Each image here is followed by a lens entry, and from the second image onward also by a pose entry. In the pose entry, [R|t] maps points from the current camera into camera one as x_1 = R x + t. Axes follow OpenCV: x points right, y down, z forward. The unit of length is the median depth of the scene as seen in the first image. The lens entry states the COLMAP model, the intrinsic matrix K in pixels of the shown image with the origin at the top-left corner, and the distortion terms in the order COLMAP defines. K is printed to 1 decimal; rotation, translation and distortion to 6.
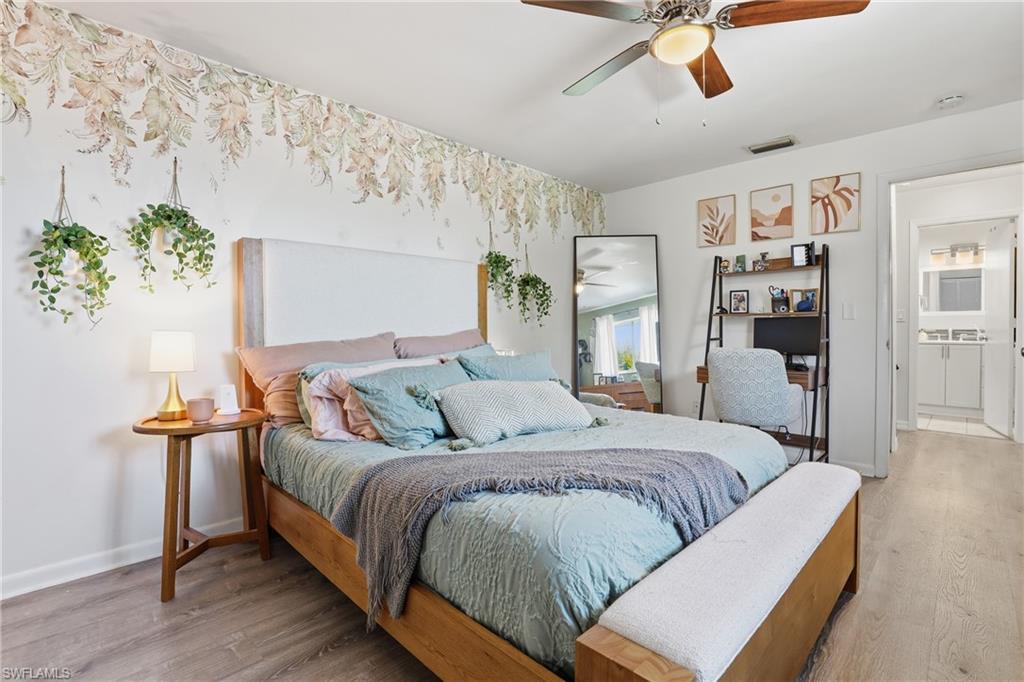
lens RADIAL K [[476.6, 0, 514.6], [0, 476.6, 327.9], [0, 0, 1]] dist [-0.050143, 0.012497]
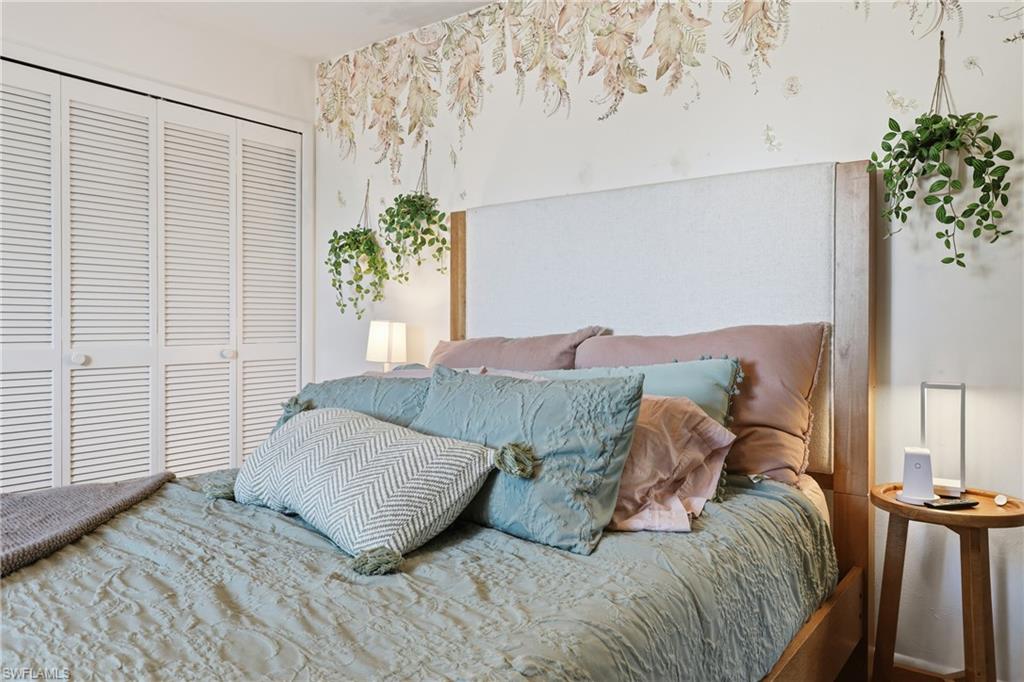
lens RADIAL K [[711.0, 0, 515.7], [0, 711.0, 324.0], [0, 0, 1]] dist [0.000394, -0.002000]
pose [[0.126943, 0.008222, -0.991876, 0.591849], [-0.001682, 0.999966, 0.008074, 0.000735], [0.991909, 0.000644, 0.126953, 0.771899]]
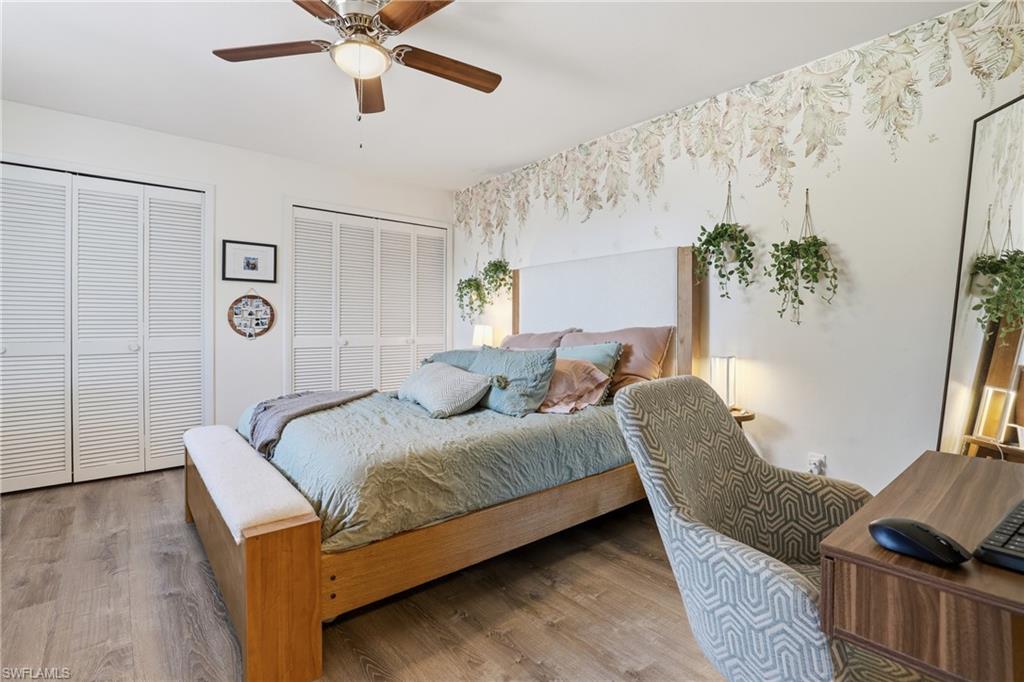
lens RADIAL K [[476.6, 0, 514.6], [0, 476.6, 327.9], [0, 0, 1]] dist [-0.050143, 0.012497]
pose [[-0.086241, 0.009826, -0.996226, 0.921386], [-0.001668, 0.999949, 0.010008, -0.000830], [0.996273, 0.002524, -0.086220, 0.937402]]
